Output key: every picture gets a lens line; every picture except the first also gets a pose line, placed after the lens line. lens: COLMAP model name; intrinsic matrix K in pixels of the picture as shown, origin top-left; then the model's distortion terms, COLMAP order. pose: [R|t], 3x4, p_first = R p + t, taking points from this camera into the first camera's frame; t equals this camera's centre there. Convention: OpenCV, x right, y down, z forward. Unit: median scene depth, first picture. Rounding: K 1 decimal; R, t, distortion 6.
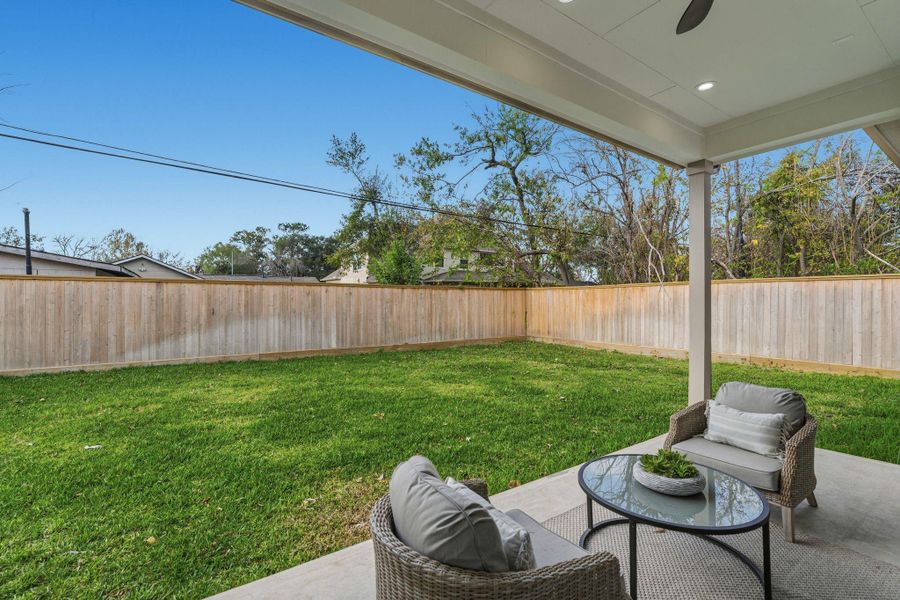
lens RADIAL K [[408.6, 0, 449.1], [0, 408.6, 302.4], [0, 0, 1]] dist [-0.004593, 0.002213]
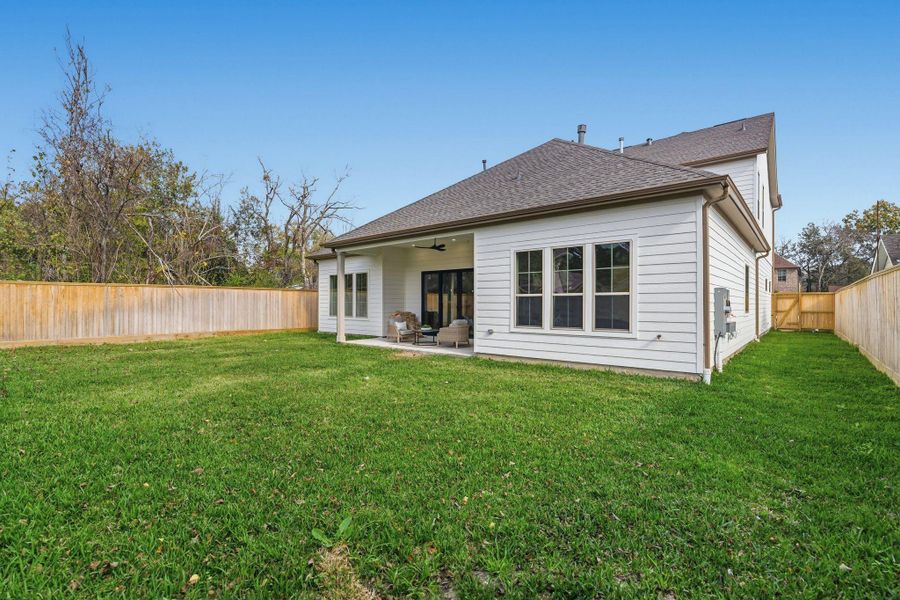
lens RADIAL K [[408.6, 0, 449.7], [0, 408.6, 301.5], [0, 0, 1]] dist [-0.004593, 0.002213]
pose [[-0.244258, 0.003664, 0.969703, -0.926994], [-0.000214, 0.999993, -0.003832, 0.009864], [-0.969710, -0.001143, -0.244255, 0.380670]]
